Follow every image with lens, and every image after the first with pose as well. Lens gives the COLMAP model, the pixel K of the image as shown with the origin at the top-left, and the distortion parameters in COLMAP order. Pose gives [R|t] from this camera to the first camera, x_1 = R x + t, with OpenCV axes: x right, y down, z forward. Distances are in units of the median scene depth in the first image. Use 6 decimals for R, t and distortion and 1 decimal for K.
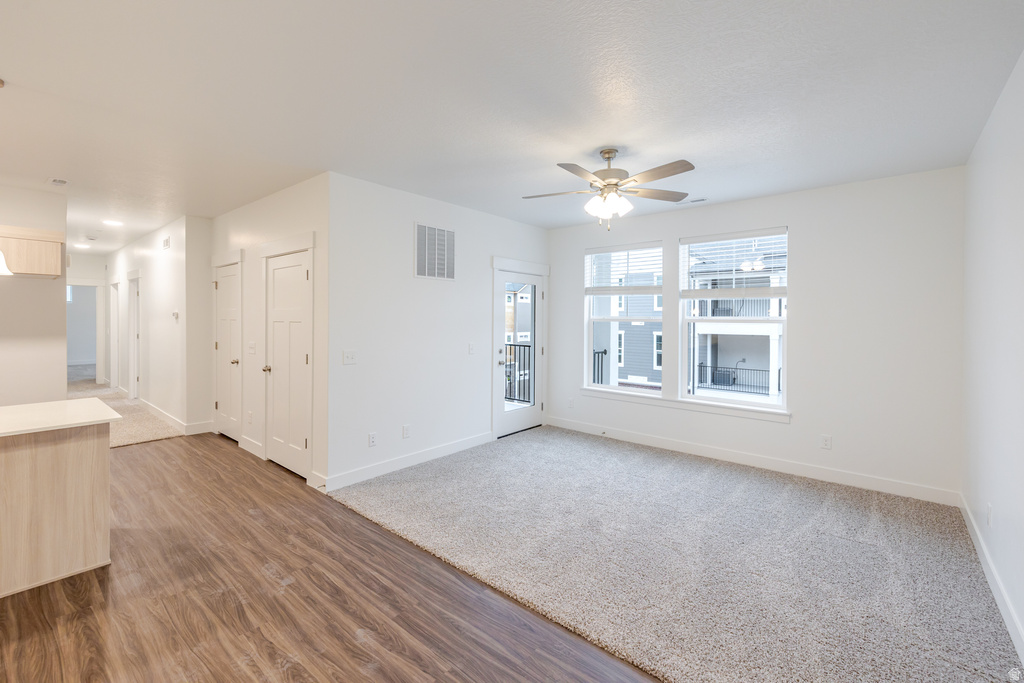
lens RADIAL K [[447.6, 0, 521.8], [0, 447.6, 318.5], [0, 0, 1]] dist [0.002515, 0.000707]
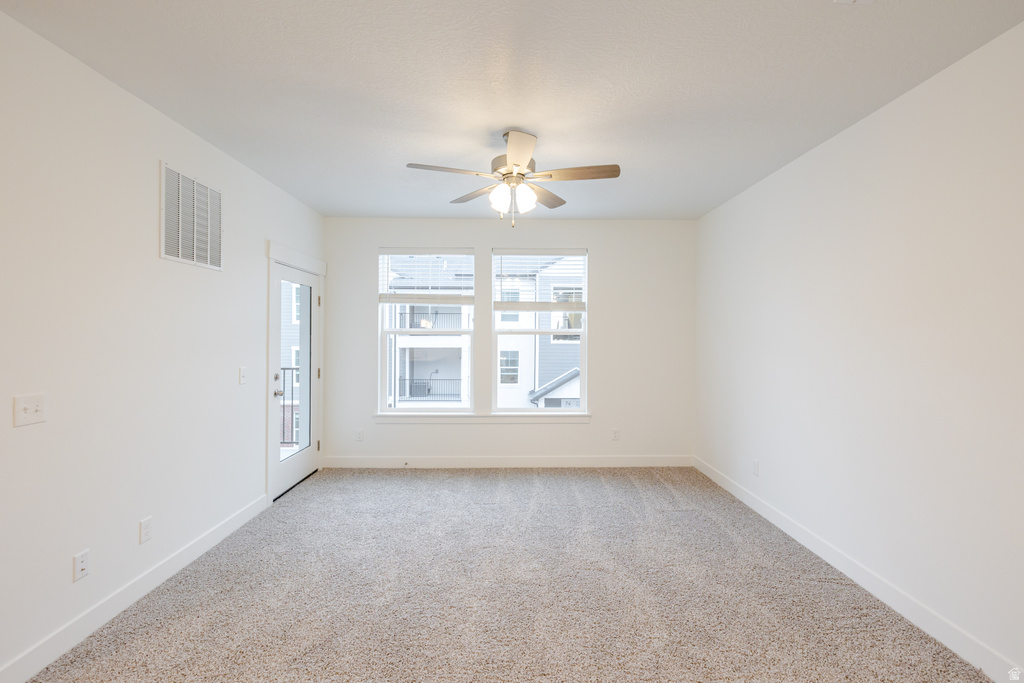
lens RADIAL K [[447.6, 0, 514.6], [0, 447.6, 334.8], [0, 0, 1]] dist [0.002515, 0.000707]
pose [[0.745517, -0.004801, 0.666469, -0.265494], [0.002524, 0.999987, 0.004380, 0.004799], [-0.666482, -0.001583, 0.745519, 0.250722]]
